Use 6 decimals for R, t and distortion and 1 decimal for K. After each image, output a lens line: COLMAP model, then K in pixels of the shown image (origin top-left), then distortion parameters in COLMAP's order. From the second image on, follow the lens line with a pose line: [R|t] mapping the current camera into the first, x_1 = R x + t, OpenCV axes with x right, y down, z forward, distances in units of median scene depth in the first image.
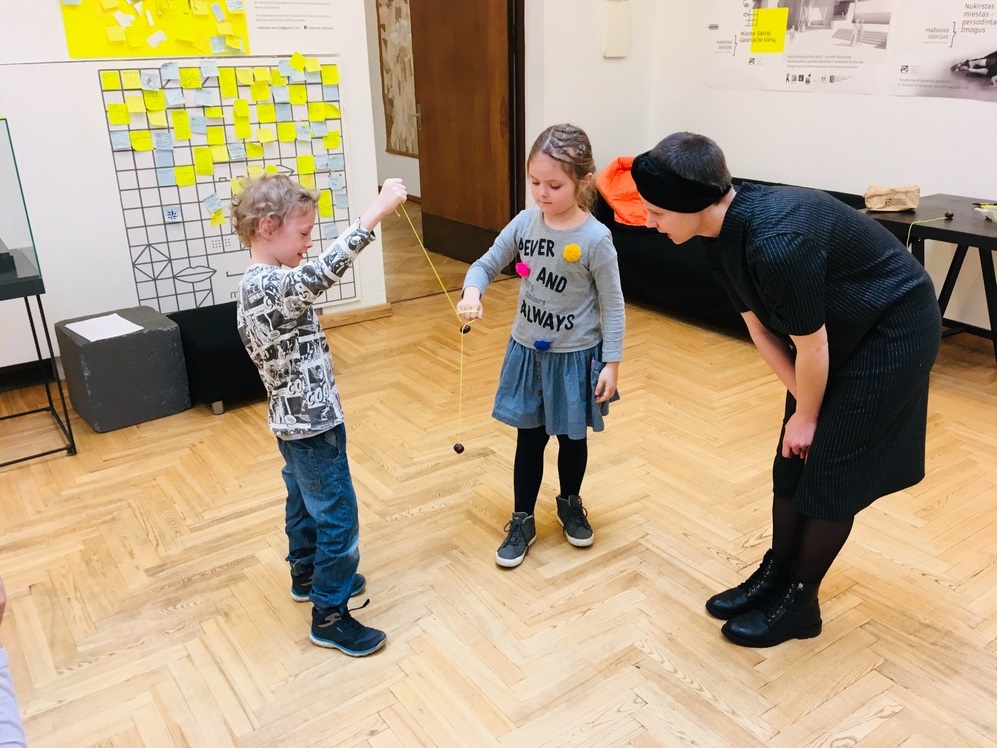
lens RADIAL K [[829.3, 0, 494.1], [0, 829.3, 378.8], [0, 0, 1]] dist [0.088678, -0.124762]
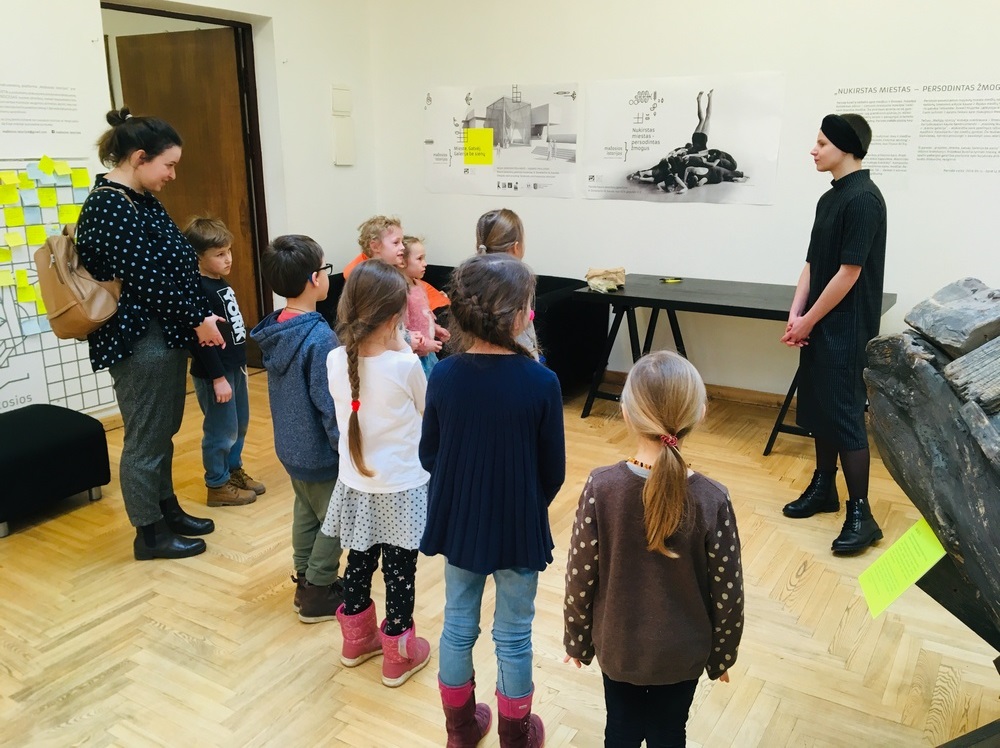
lens RADIAL K [[831.8, 0, 499.8], [0, 831.8, 372.1], [0, 0, 1]] dist [0.088678, -0.124762]
pose [[0.918420, -0.084743, 0.386424, -0.158659], [0.132517, 0.986258, -0.098667, 0.025132], [-0.372752, 0.141825, 0.917029, -0.058725]]
